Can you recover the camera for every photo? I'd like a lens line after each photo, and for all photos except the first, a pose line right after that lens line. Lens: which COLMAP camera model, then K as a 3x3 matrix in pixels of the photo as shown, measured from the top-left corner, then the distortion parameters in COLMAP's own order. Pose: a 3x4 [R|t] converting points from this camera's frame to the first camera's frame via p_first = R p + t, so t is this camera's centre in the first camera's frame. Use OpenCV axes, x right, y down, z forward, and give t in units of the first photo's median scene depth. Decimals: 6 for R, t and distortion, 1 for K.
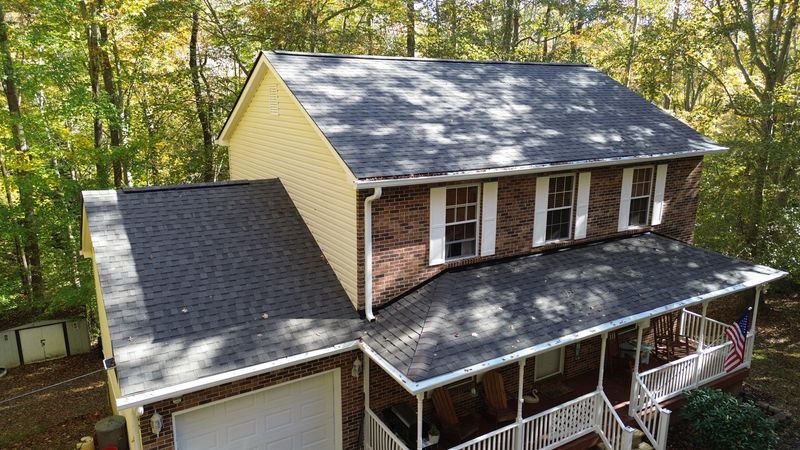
lens RADIAL K [[568.0, 0, 397.0], [0, 568.0, 220.9], [0, 0, 1]] dist [0.028175, -0.021911]
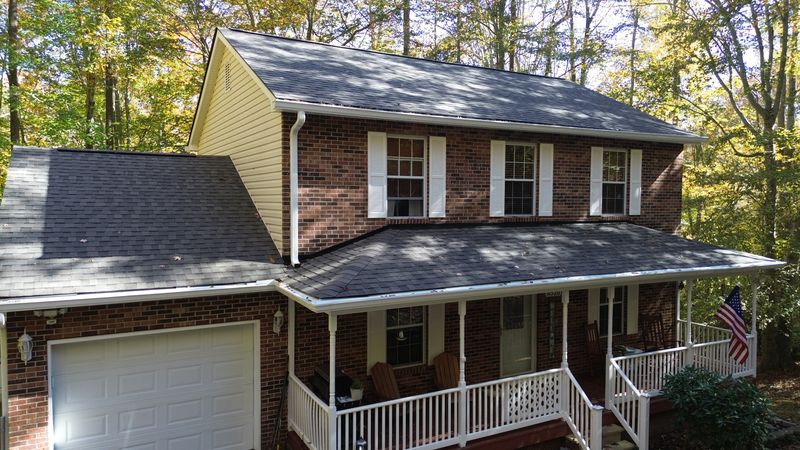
lens RADIAL K [[568.0, 0, 402.2], [0, 568.0, 225.4], [0, 0, 1]] dist [0.028175, -0.021911]
pose [[0.999126, 0.003865, -0.041615, 0.147813], [-0.011470, 0.982842, -0.184095, 0.254119], [0.040190, 0.184411, 0.982027, 0.101912]]
